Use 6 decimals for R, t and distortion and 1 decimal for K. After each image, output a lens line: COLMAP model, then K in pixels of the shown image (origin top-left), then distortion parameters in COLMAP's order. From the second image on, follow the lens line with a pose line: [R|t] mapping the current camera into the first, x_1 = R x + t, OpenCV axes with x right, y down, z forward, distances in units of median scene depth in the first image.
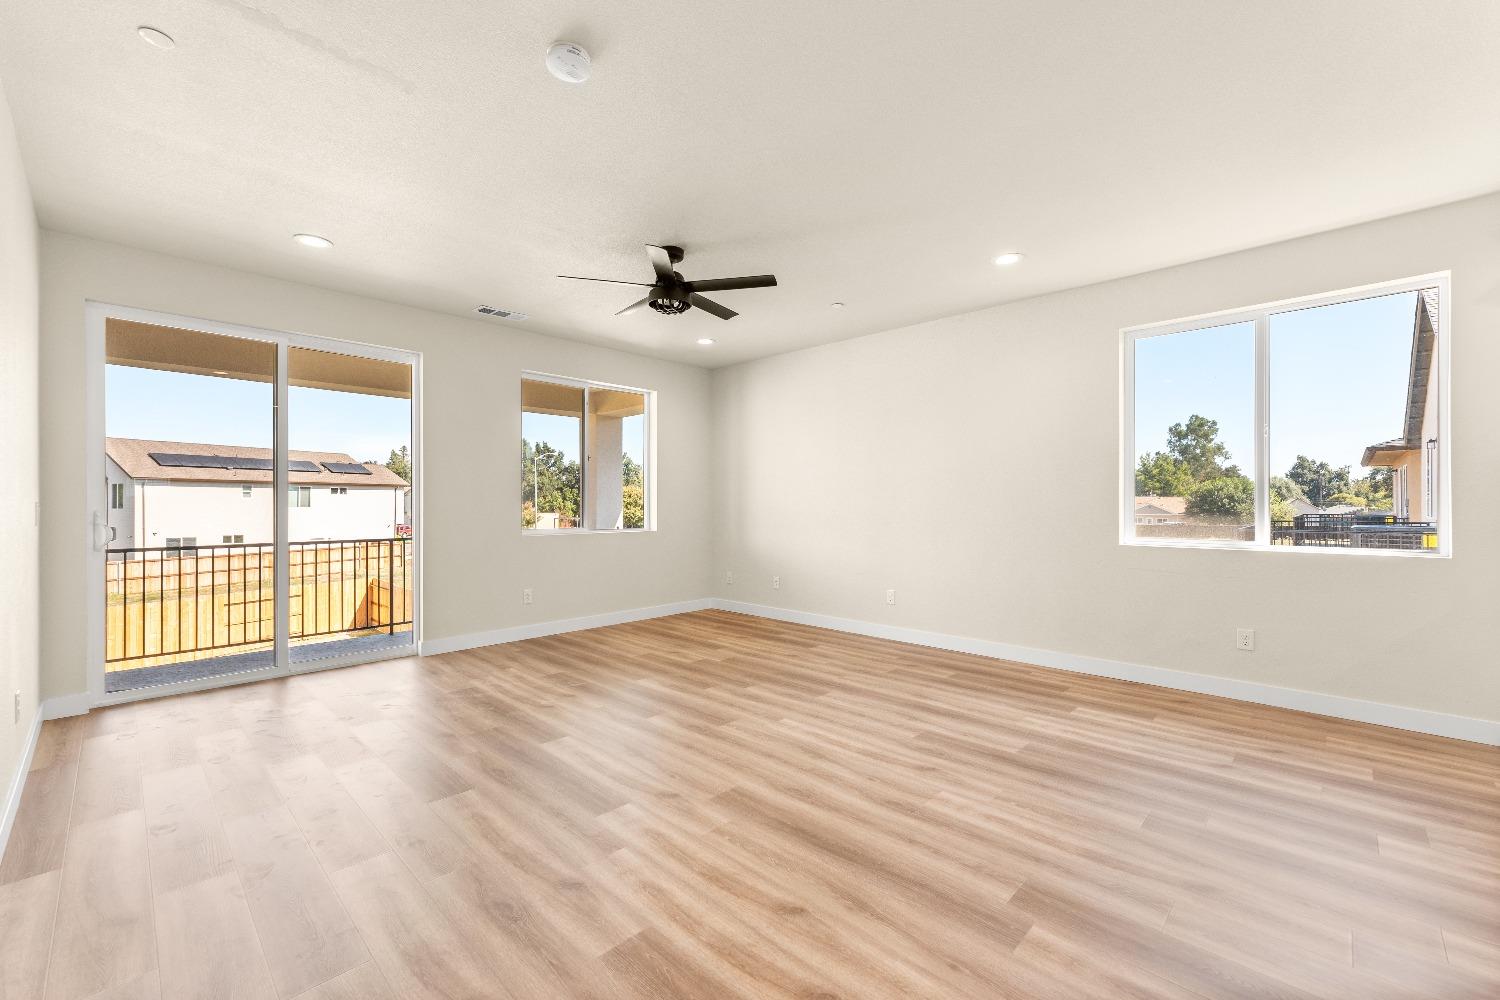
lens RADIAL K [[612.5, 0, 752.9], [0, 612.5, 507.0], [0, 0, 1]] dist [0.003935, 0.002013]
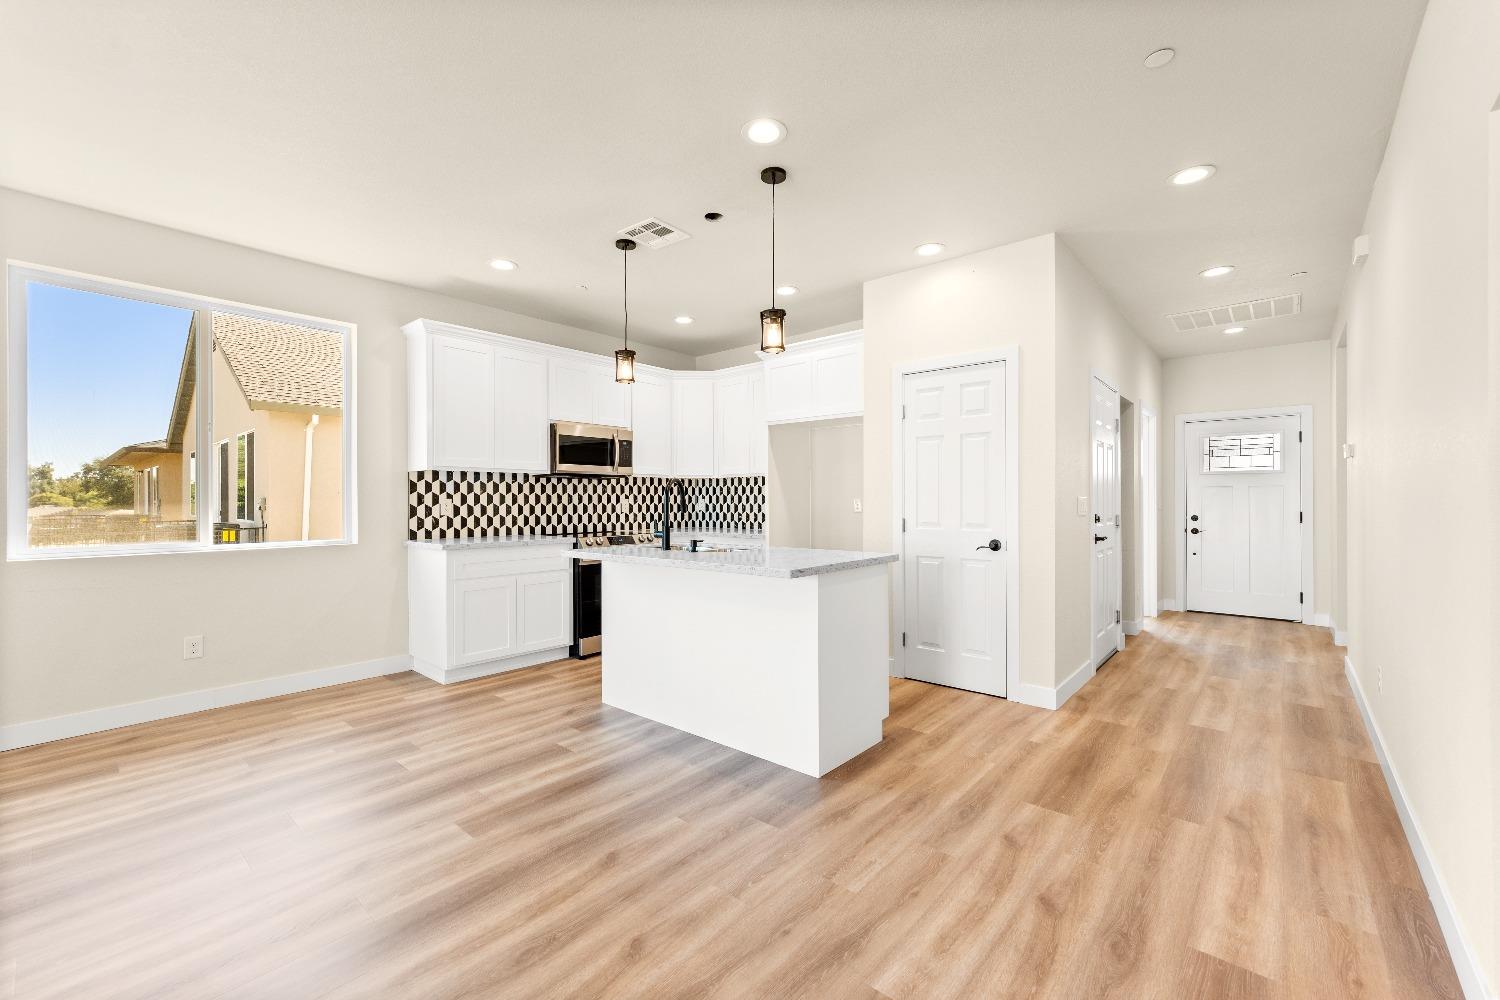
lens RADIAL K [[612.5, 0, 750.5], [0, 612.5, 498.4], [0, 0, 1]] dist [0.003935, 0.002013]
pose [[-0.050956, 0.005669, 0.998685, -0.202240], [0.008340, 0.999951, -0.005250, 0.000914], [-0.998666, 0.008062, -0.051001, 0.219798]]
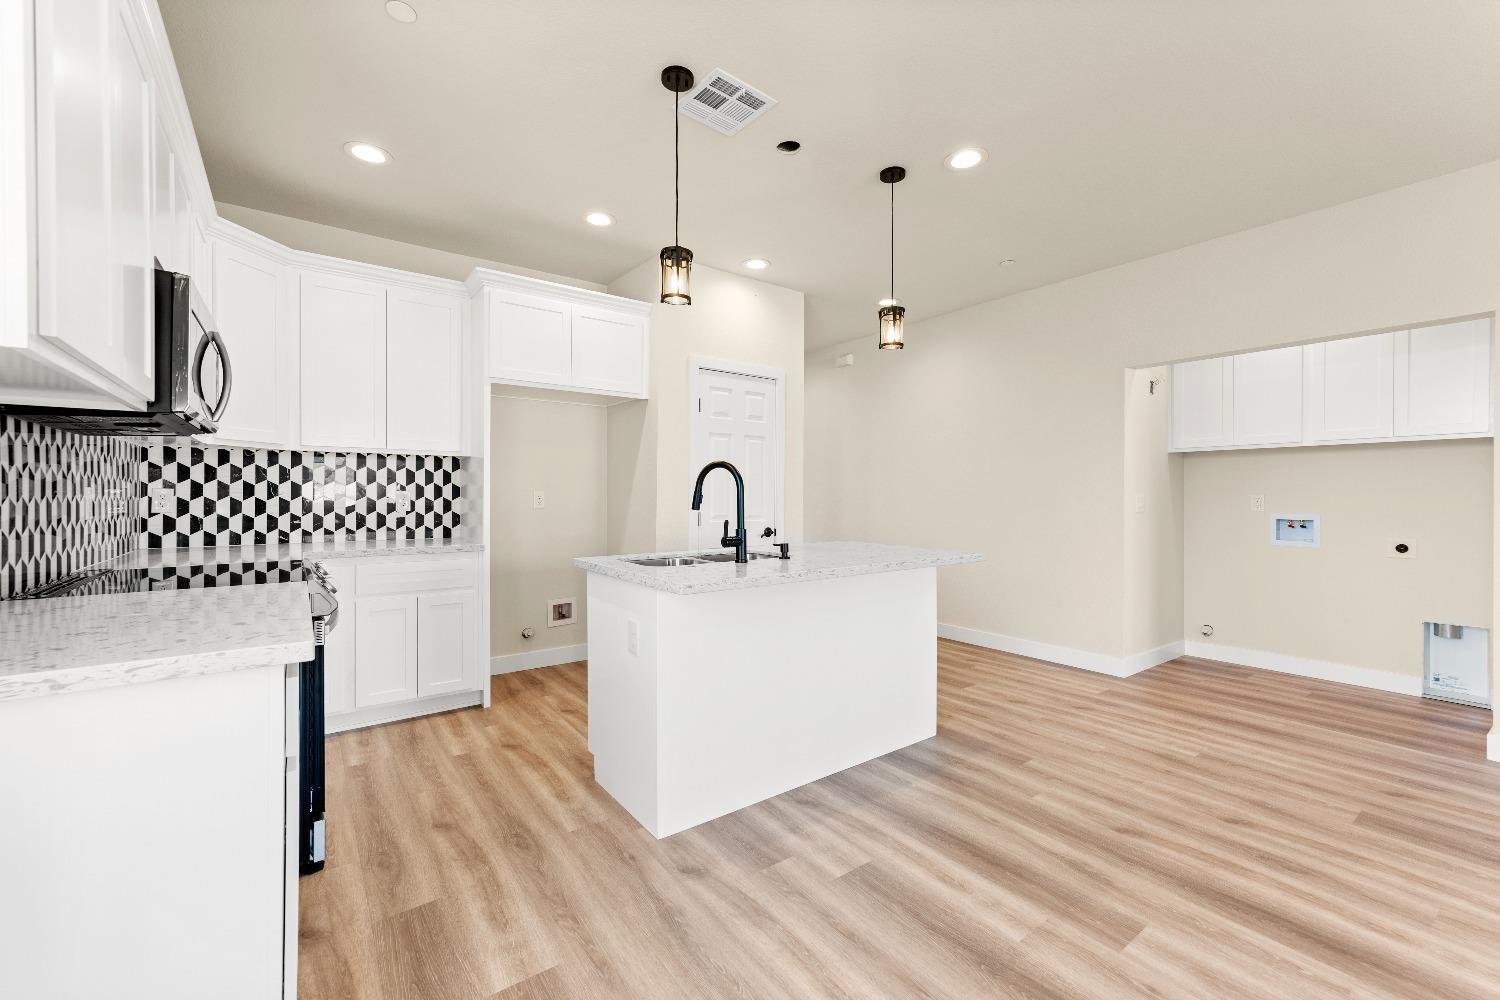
lens RADIAL K [[612.5, 0, 750.4], [0, 612.5, 496.6], [0, 0, 1]] dist [0.003935, 0.002013]
pose [[-0.985490, -0.000269, 0.169736, 0.520627], [0.000962, 0.999974, 0.007168, -0.002487], [-0.169733, 0.007227, -0.985464, 0.873855]]
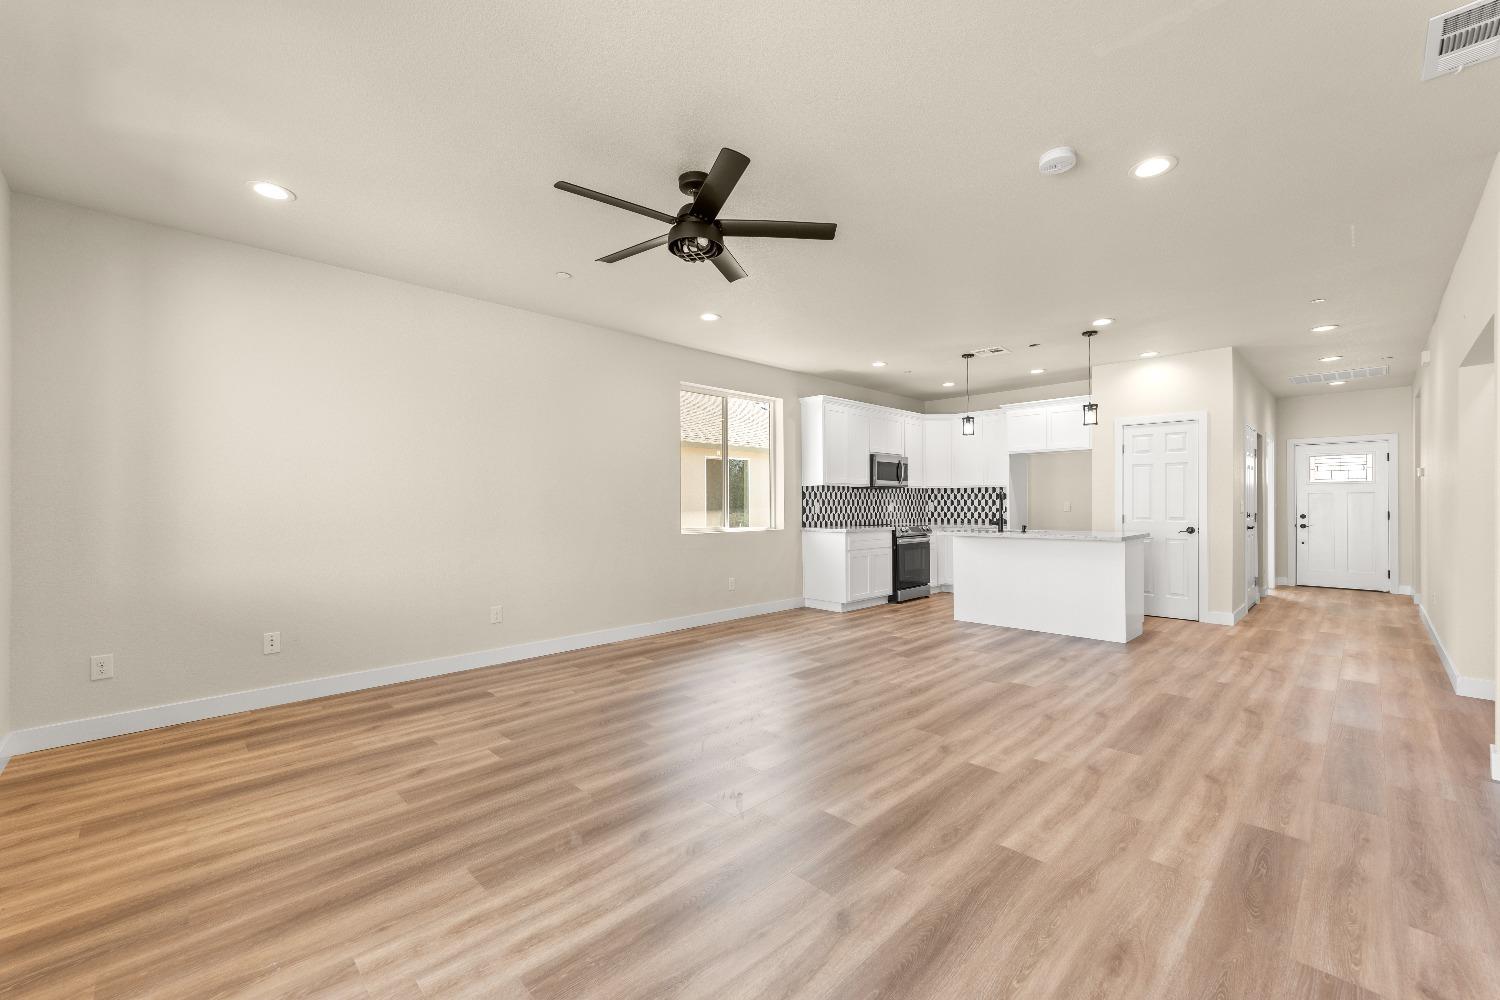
lens RADIAL K [[612.5, 0, 753.7], [0, 612.5, 498.8], [0, 0, 1]] dist [0.003935, 0.002013]
pose [[0.019637, 0.012408, 0.999730, -0.841544], [0.009153, 0.999879, -0.012590, 0.001136], [-0.999765, 0.009398, 0.019521, 0.850225]]
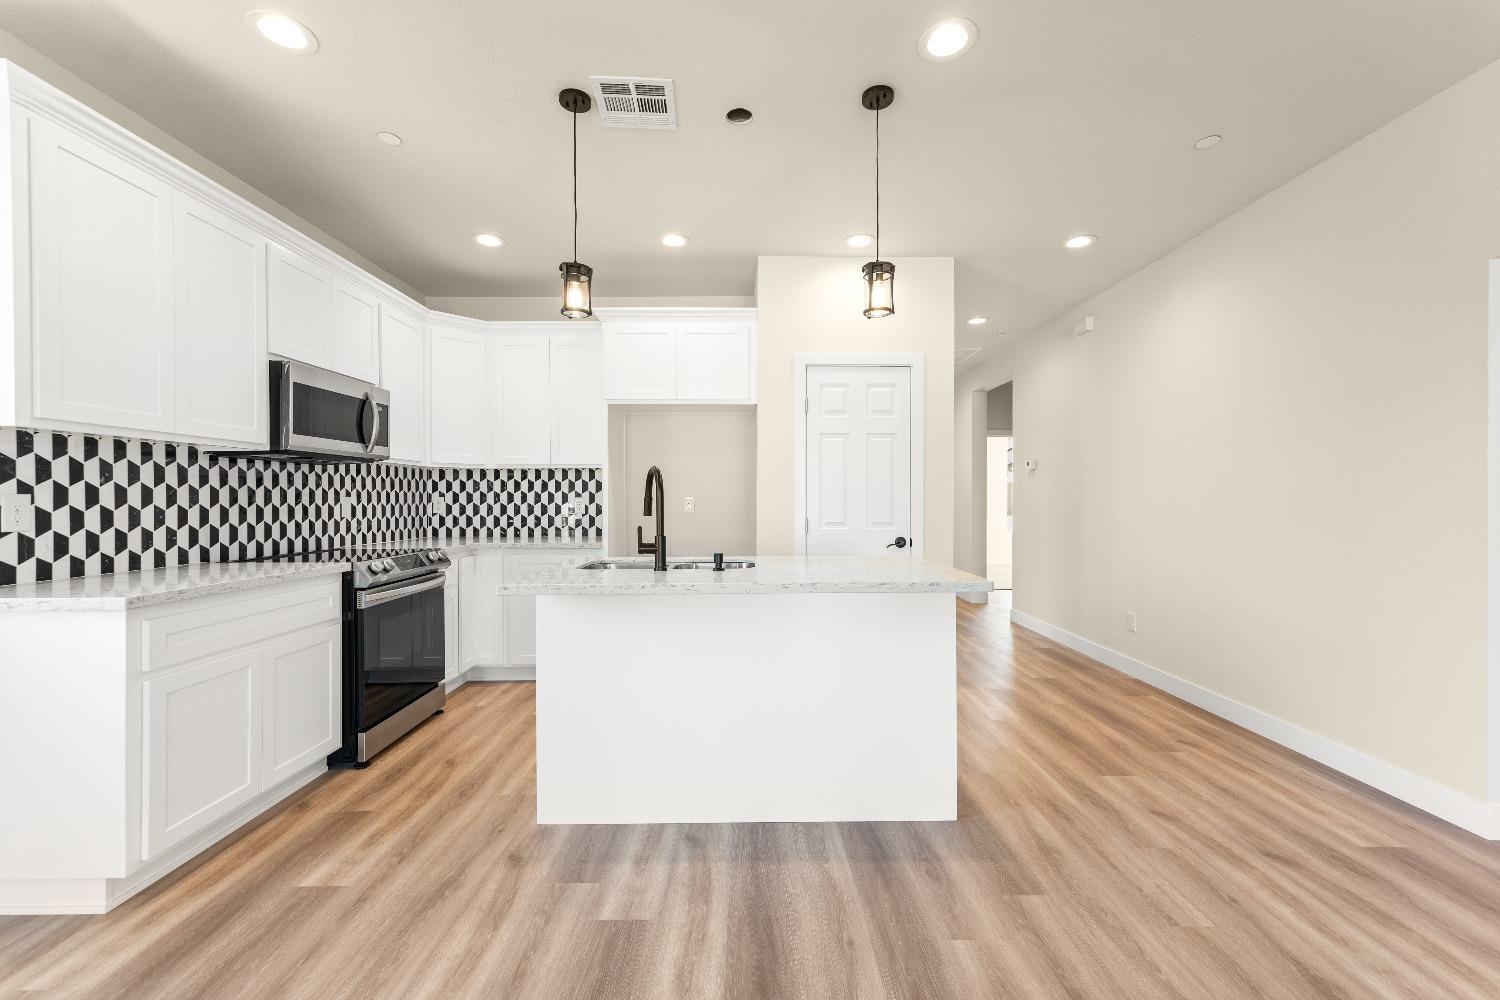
lens RADIAL K [[612.5, 0, 751.6], [0, 612.5, 500.4], [0, 0, 1]] dist [0.003935, 0.002013]
pose [[-0.696777, 0.002903, 0.717282, 0.161459], [0.007673, 0.999965, 0.003406, -0.001178], [-0.717247, 0.007877, -0.696774, 0.628154]]
